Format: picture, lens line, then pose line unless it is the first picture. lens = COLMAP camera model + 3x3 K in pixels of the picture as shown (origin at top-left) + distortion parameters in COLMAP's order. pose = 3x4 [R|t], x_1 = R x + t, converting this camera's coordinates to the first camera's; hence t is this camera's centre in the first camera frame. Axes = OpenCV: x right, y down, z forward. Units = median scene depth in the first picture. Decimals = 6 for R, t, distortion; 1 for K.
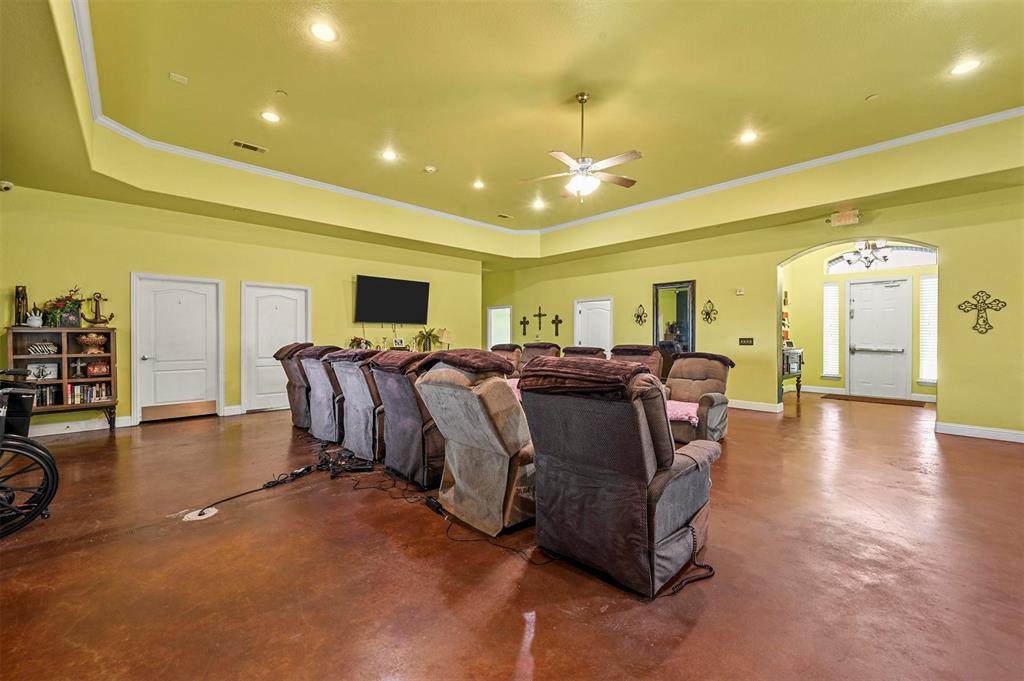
lens RADIAL K [[406.6, 0, 509.2], [0, 406.6, 337.4], [0, 0, 1]] dist [0.000699, 0.000033]
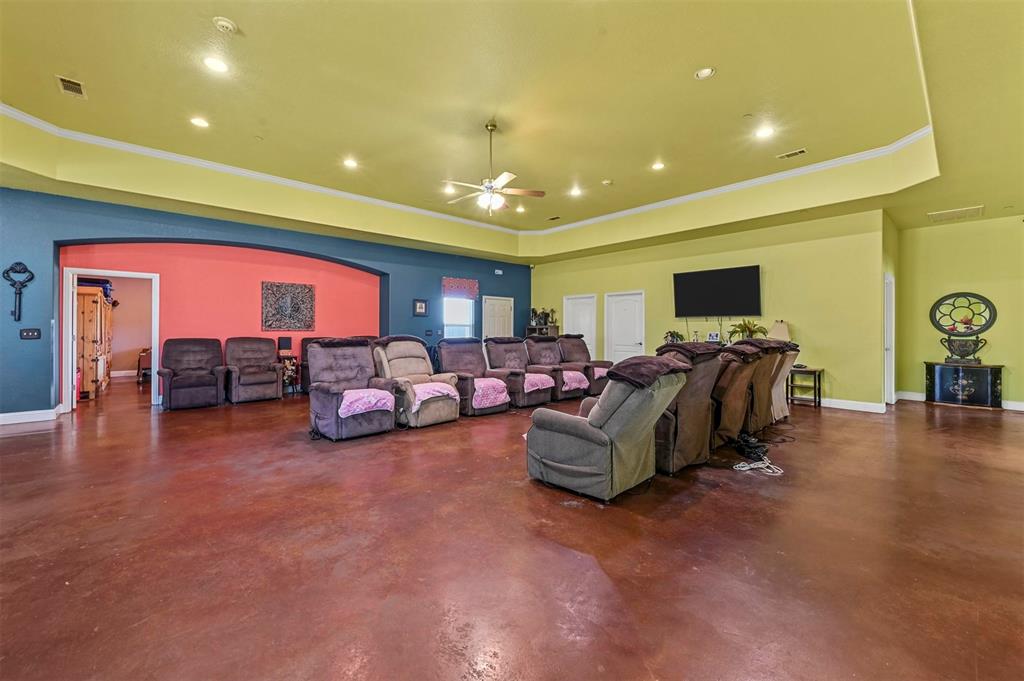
lens RADIAL K [[407.7, 0, 510.5], [0, 407.7, 328.8], [0, 0, 1]] dist [-0.000406, 0.000034]
pose [[-0.017535, -0.005092, -0.999833, 0.661936], [-0.004569, 0.999977, -0.005012, 0.001838], [0.999836, 0.004481, -0.017558, 0.525368]]
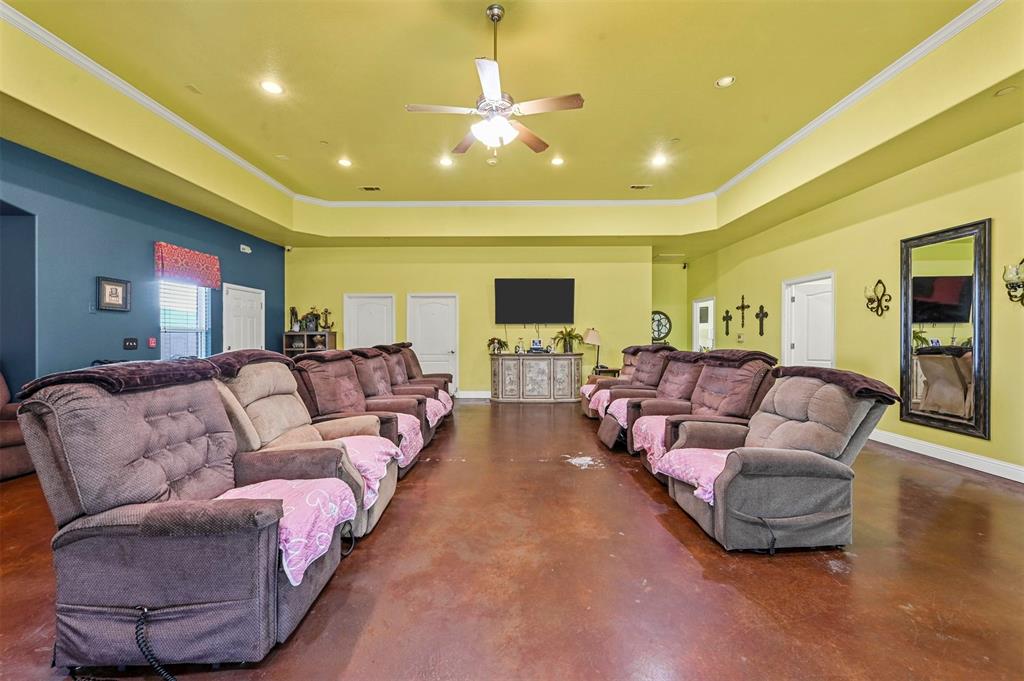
lens RADIAL K [[406.6, 0, 509.2], [0, 406.6, 337.4], [0, 0, 1]] dist [0.000699, 0.000033]
pose [[0.719589, -0.000744, -0.694400, 0.350605], [0.000129, 1.000000, -0.000938, -0.000056], [0.694400, 0.000585, 0.719589, 0.238612]]
